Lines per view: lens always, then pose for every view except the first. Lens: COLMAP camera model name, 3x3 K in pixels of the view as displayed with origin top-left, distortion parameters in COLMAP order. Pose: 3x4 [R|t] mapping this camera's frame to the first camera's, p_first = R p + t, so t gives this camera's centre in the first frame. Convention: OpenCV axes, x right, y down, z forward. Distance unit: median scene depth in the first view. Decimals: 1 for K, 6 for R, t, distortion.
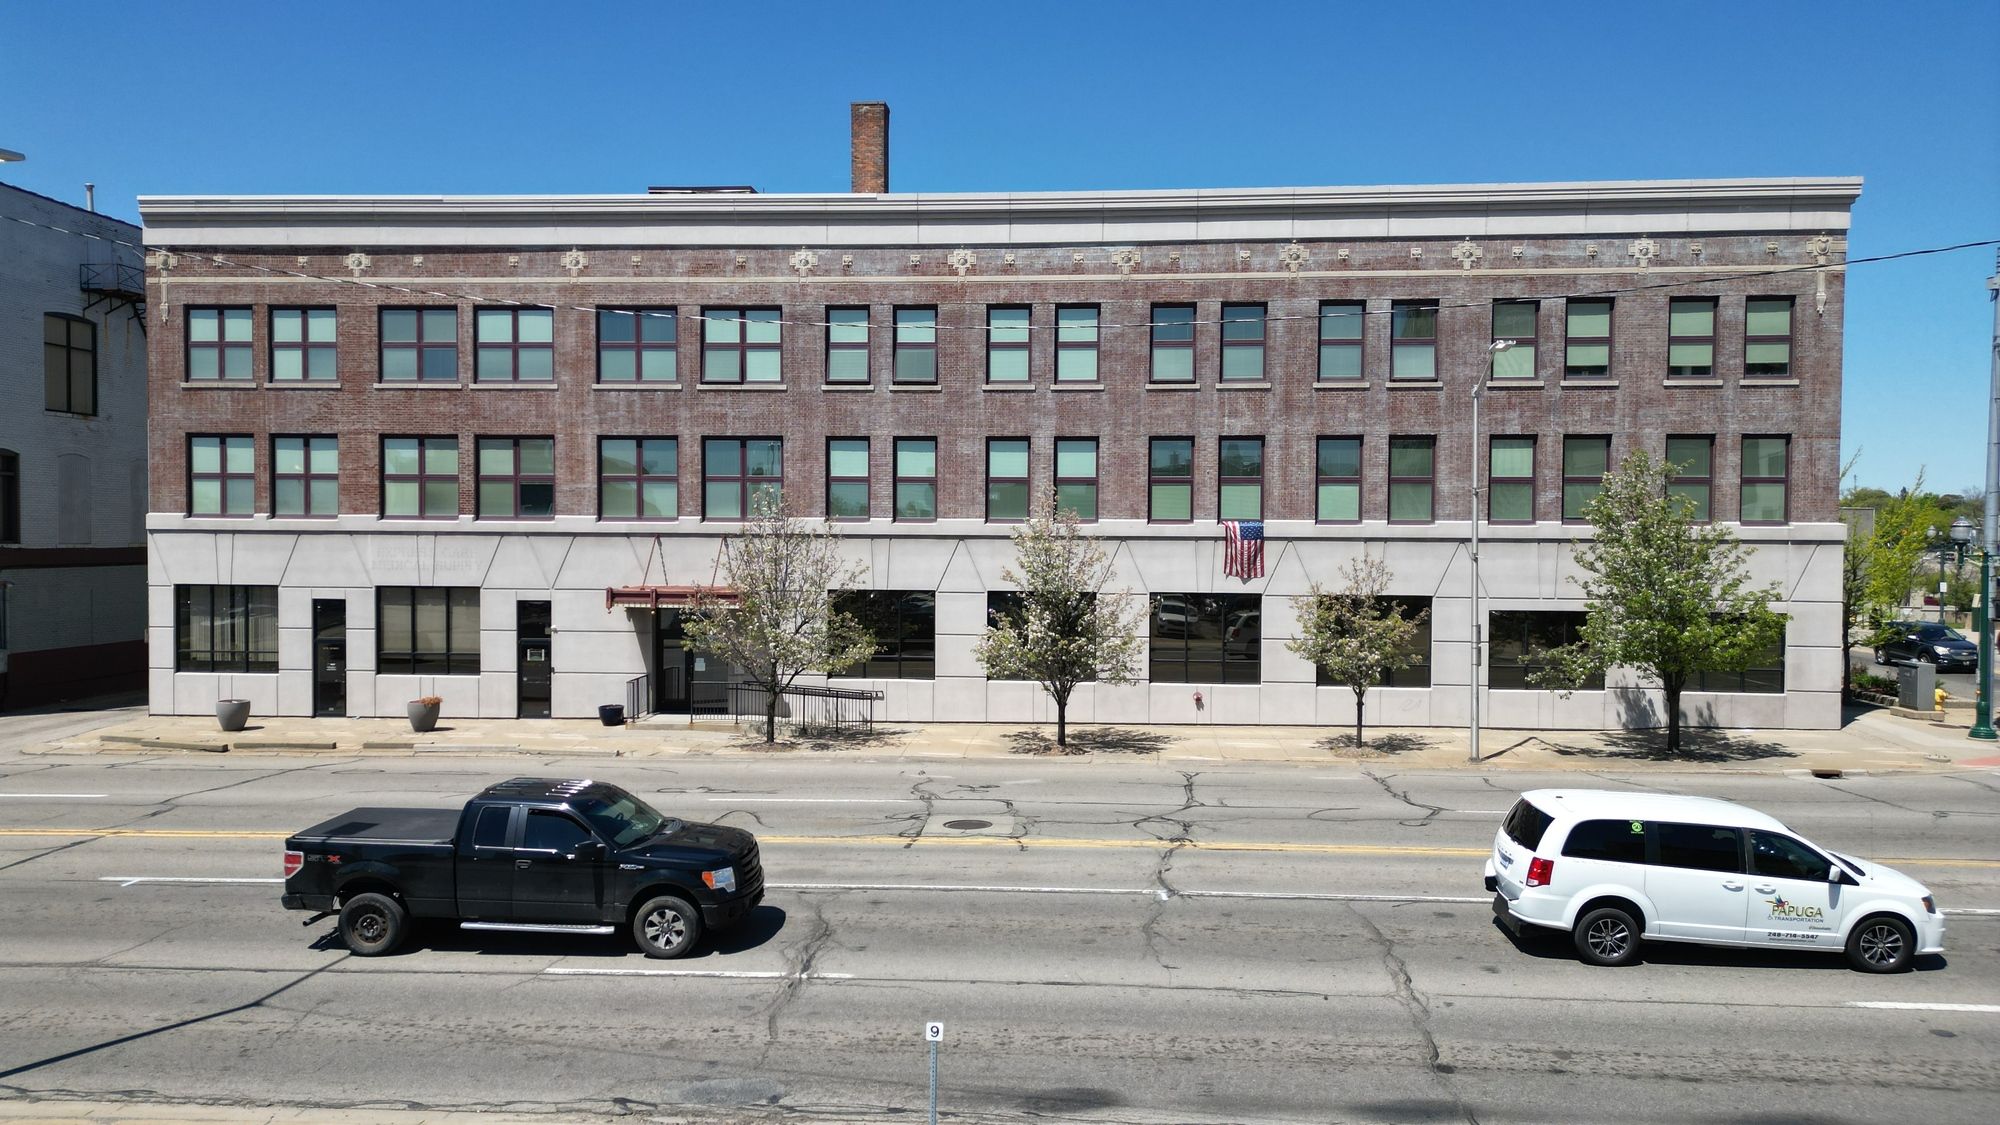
lens RADIAL K [[1393.1, 0, 997.2], [0, 1393.1, 564.3], [0, 0, 1]] dist [0.087367, -0.089638]
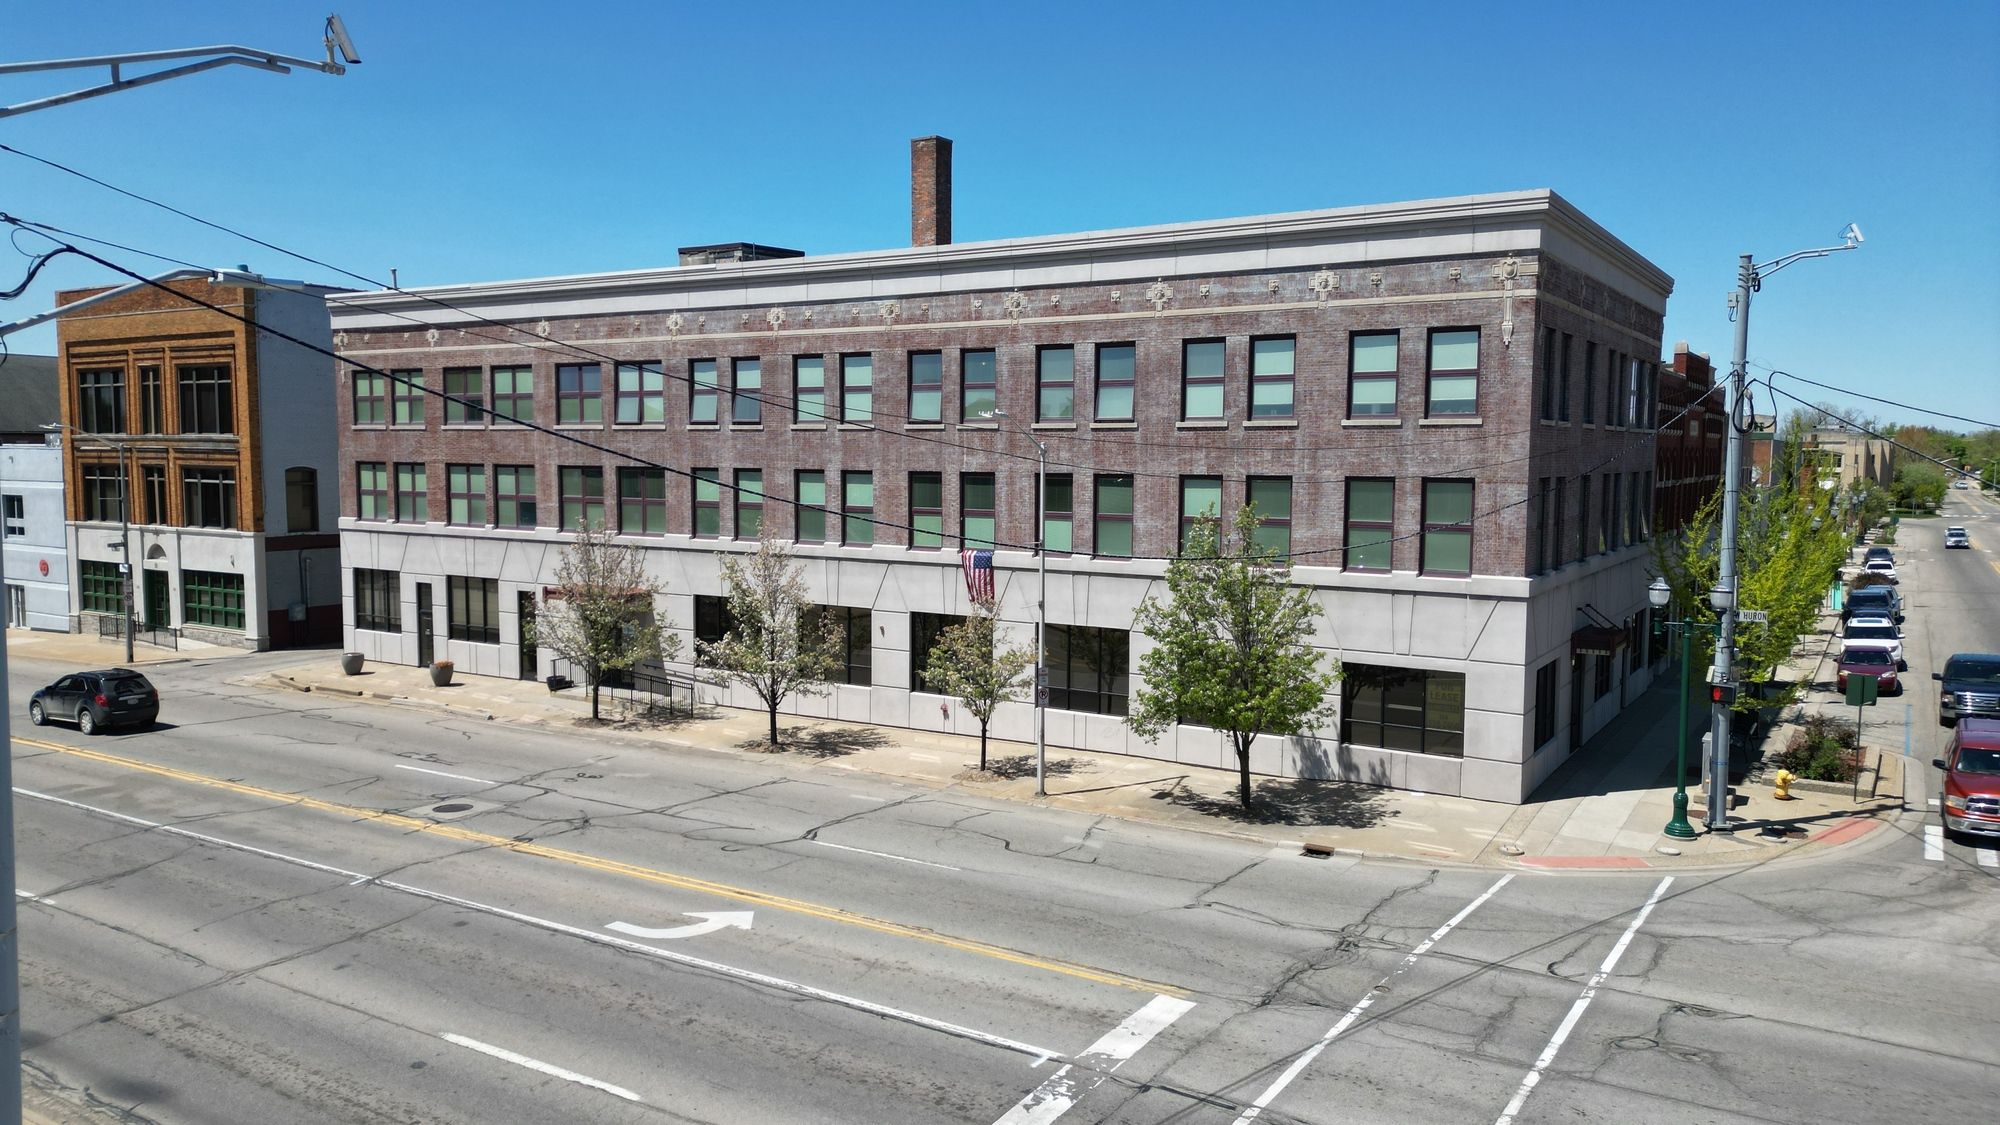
lens RADIAL K [[1393.1, 0, 998.8], [0, 1393.1, 566.3], [0, 0, 1]] dist [0.087367, -0.089638]
pose [[0.883418, 0.037750, -0.467062, 0.693444], [-0.011548, 0.998201, 0.058838, -0.082591], [0.468443, -0.046585, 0.882265, 0.053938]]
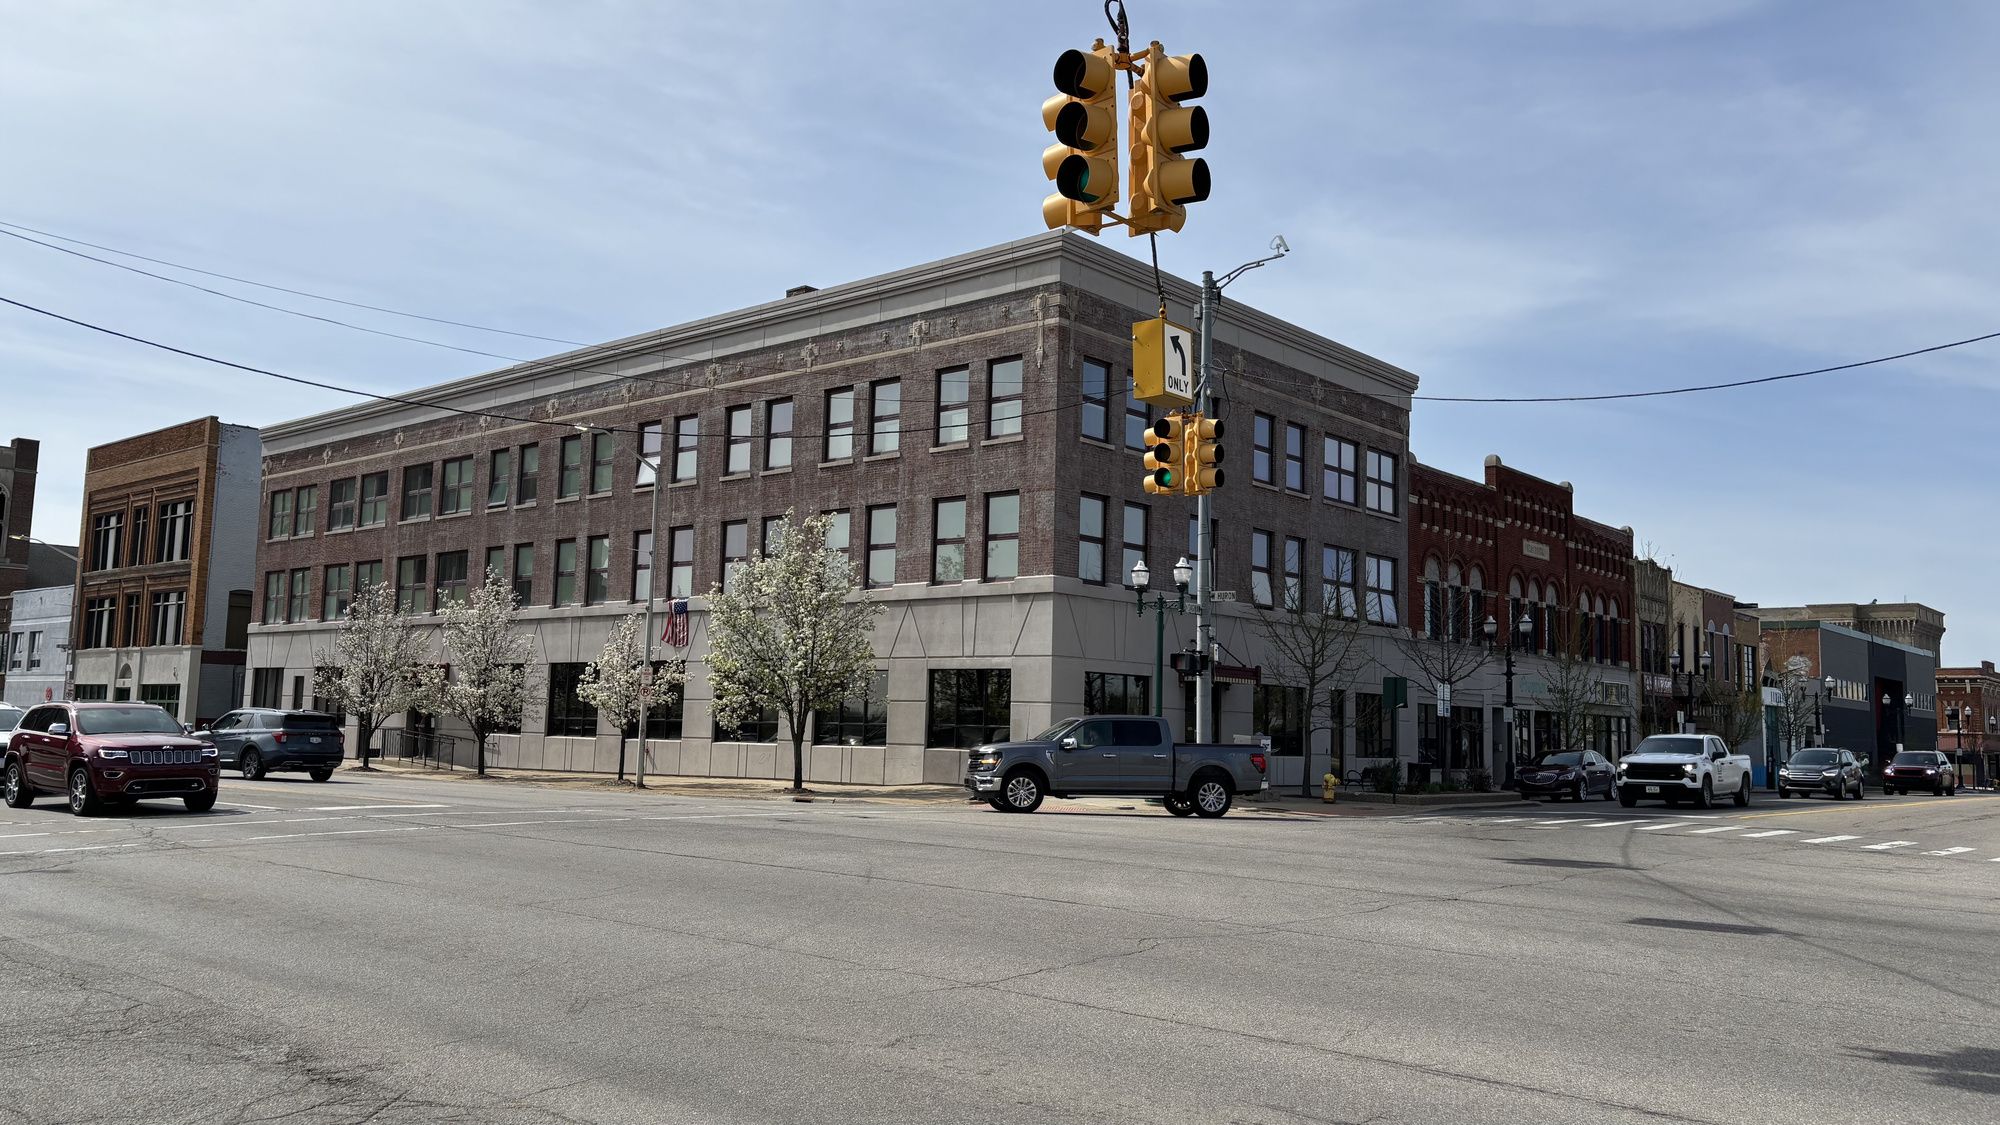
lens RADIAL K [[1552.6, 0, 1001.8], [0, 1552.6, 573.1], [0, 0, 1]] dist [0.019658, -0.050402]
pose [[0.801901, -0.047325, -0.595580, 1.162847], [-0.034929, 0.991439, -0.125810, 0.101438], [0.596436, 0.121690, 0.793383, 0.129474]]
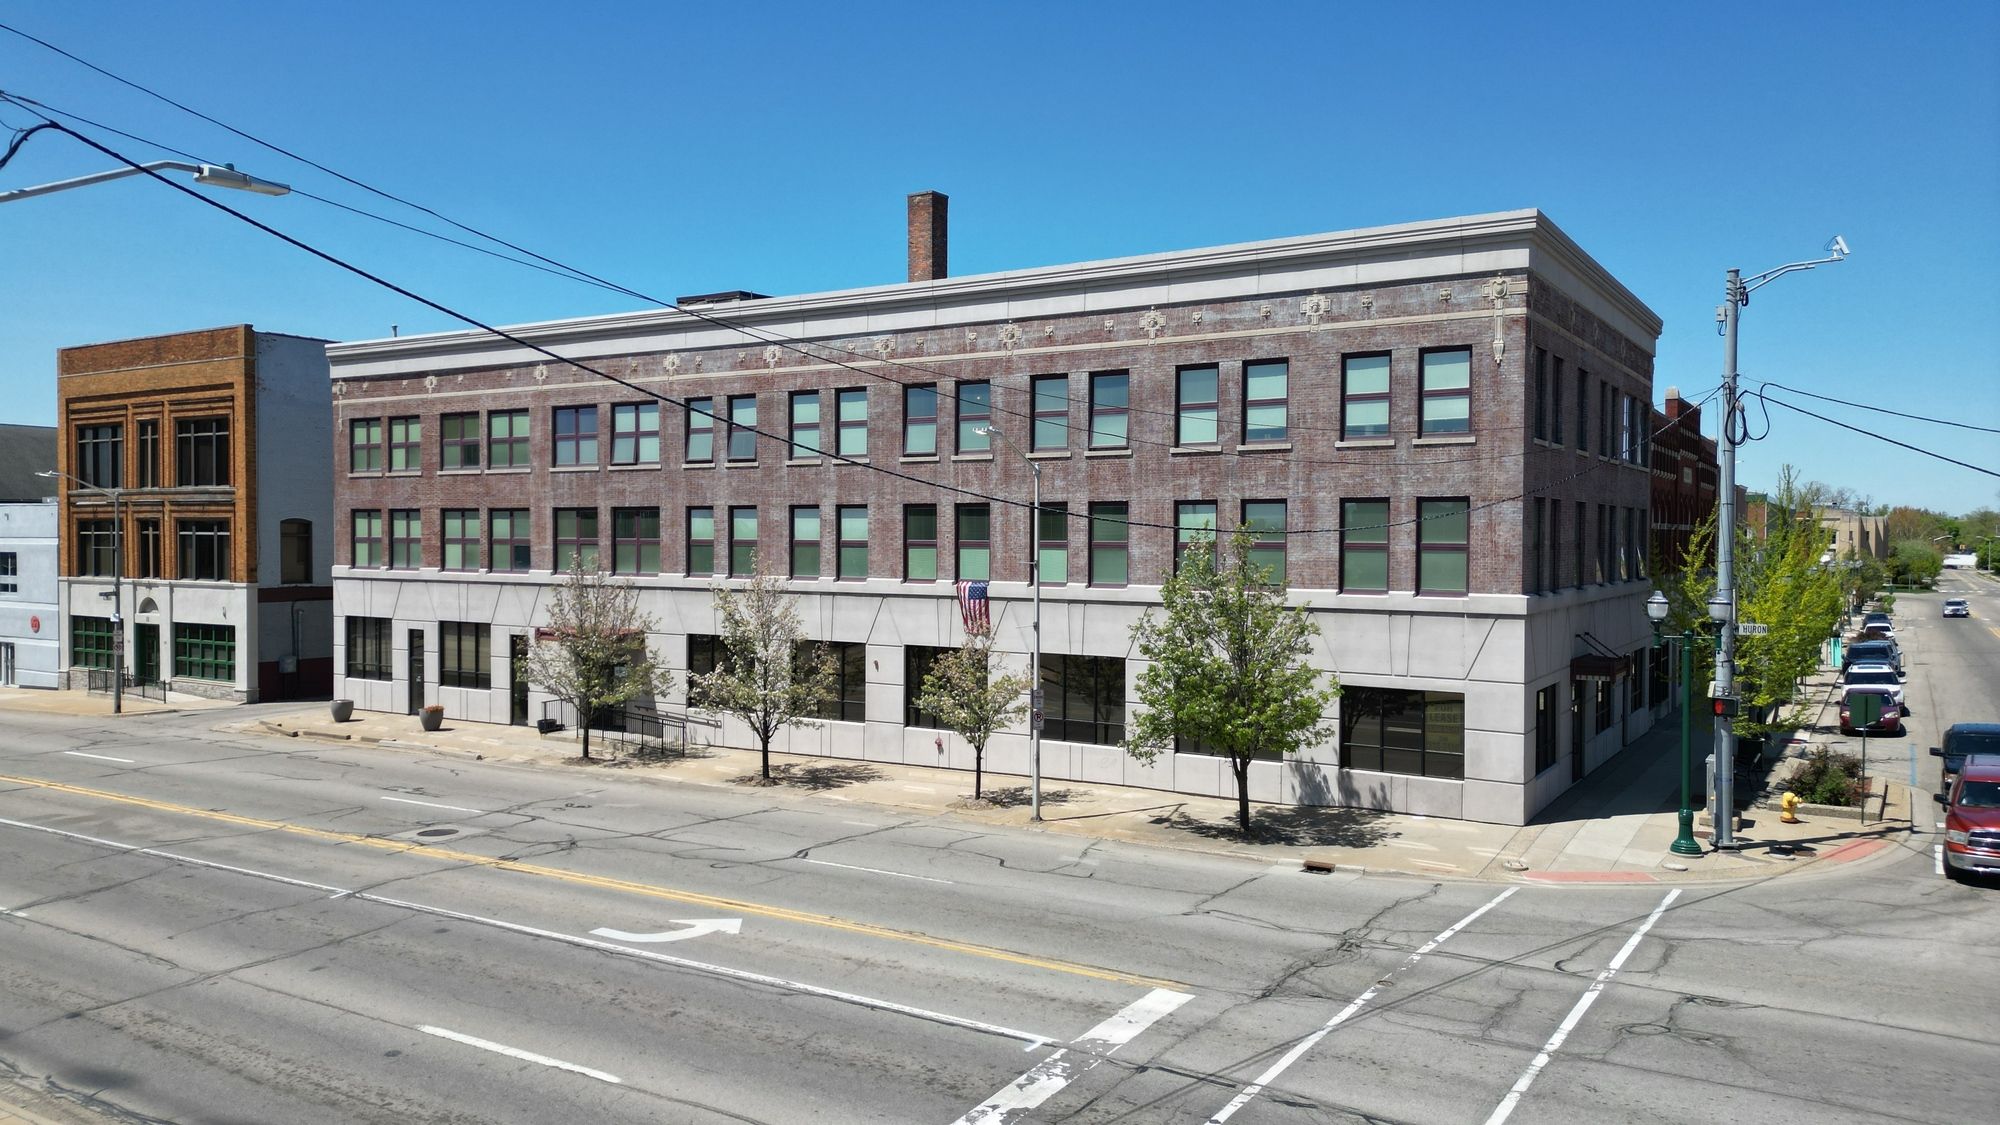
lens RADIAL K [[1393.1, 0, 998.8], [0, 1393.1, 566.7], [0, 0, 1]] dist [0.087367, -0.089638]
pose [[0.884236, 0.007763, -0.466977, 0.694029], [-0.009663, 0.999952, -0.001675, -0.041079], [0.466941, 0.005993, 0.884268, 0.058313]]
